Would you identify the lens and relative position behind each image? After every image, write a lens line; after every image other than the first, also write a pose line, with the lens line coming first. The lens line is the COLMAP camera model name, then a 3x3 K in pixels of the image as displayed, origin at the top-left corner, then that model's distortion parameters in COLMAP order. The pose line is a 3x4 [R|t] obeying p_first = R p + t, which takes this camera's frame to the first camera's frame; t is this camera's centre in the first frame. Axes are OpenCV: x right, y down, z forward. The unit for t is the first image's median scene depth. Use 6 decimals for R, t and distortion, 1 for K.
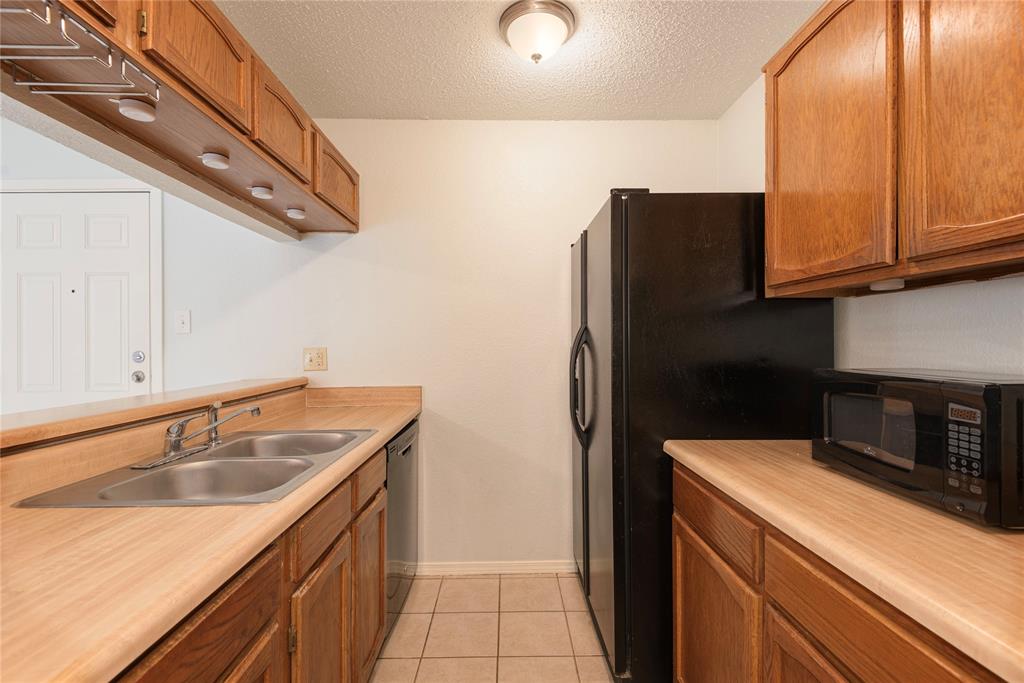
lens RADIAL K [[458.6, 0, 512.0], [0, 458.6, 341.5], [0, 0, 1]] dist [0.029800, -0.018517]
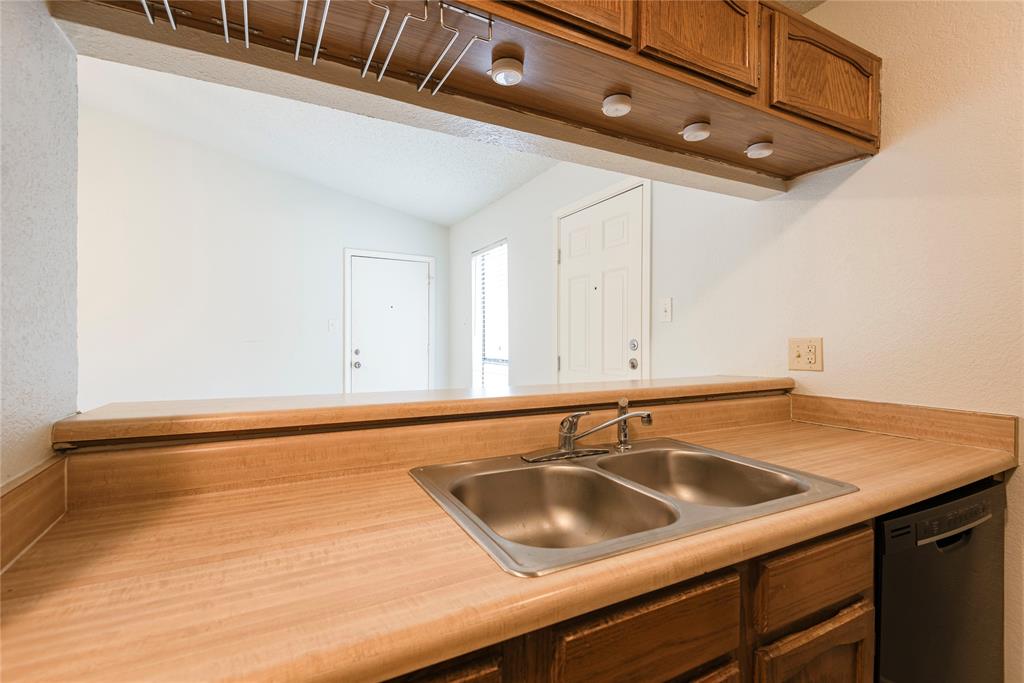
lens RADIAL K [[458.6, 0, 512.0], [0, 458.6, 341.5], [0, 0, 1]] dist [0.029800, -0.018517]
pose [[0.443885, 0.016671, -0.895928, 0.018176], [-0.004332, 0.999855, 0.016459, 0.015737], [0.896073, -0.003425, 0.443893, 0.513603]]
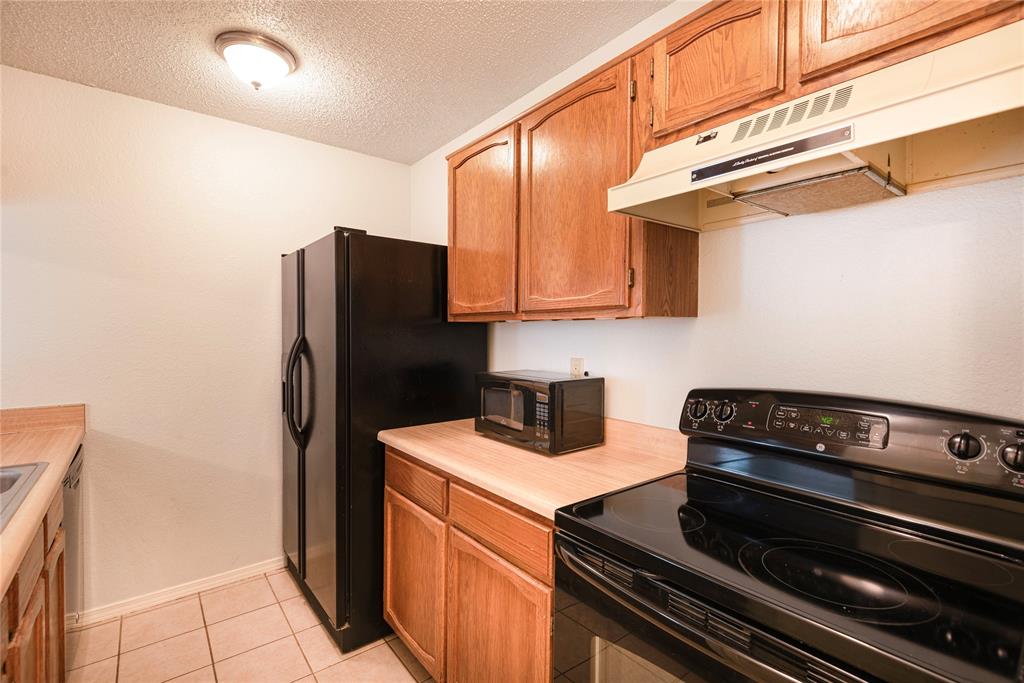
lens RADIAL K [[458.6, 0, 512.0], [0, 458.6, 341.5], [0, 0, 1]] dist [0.029800, -0.018517]
pose [[0.789838, -0.004617, 0.613298, -0.185139], [-0.008331, 0.999799, 0.018256, -0.071517], [-0.613259, -0.019529, 0.789641, -0.269932]]
